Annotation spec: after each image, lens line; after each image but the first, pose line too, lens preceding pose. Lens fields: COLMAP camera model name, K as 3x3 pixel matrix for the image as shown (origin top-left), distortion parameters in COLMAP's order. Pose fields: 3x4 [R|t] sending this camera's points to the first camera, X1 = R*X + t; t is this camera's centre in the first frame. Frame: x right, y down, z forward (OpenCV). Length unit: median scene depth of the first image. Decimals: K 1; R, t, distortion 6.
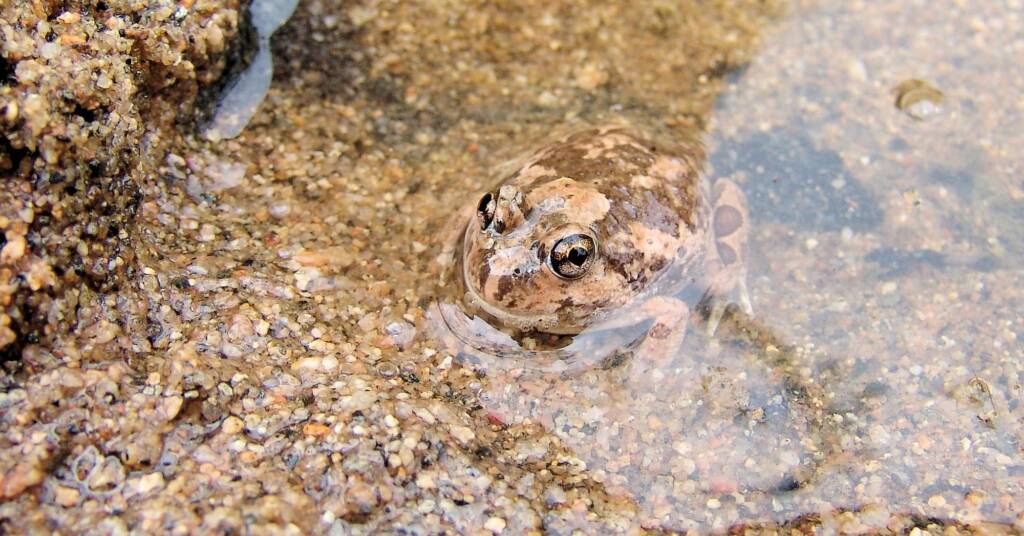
lens RADIAL K [[1311.3, 0, 512.0], [0, 1311.3, 268.0], [0, 0, 1]] dist [-0.130040, -0.023059]
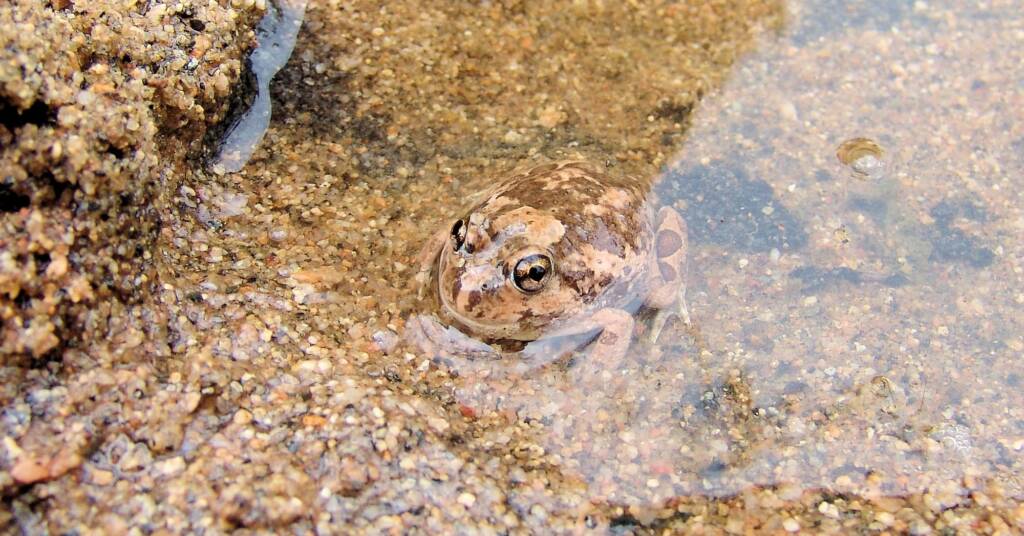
lens RADIAL K [[1311.3, 0, 512.0], [0, 1311.3, 268.0], [0, 0, 1]] dist [-0.130040, -0.023059]
pose [[0.999793, -0.002492, 0.020197, 0.004438], [0.002925, 0.999766, -0.021450, 0.011397], [-0.020139, 0.021504, 0.999566, -0.169631]]
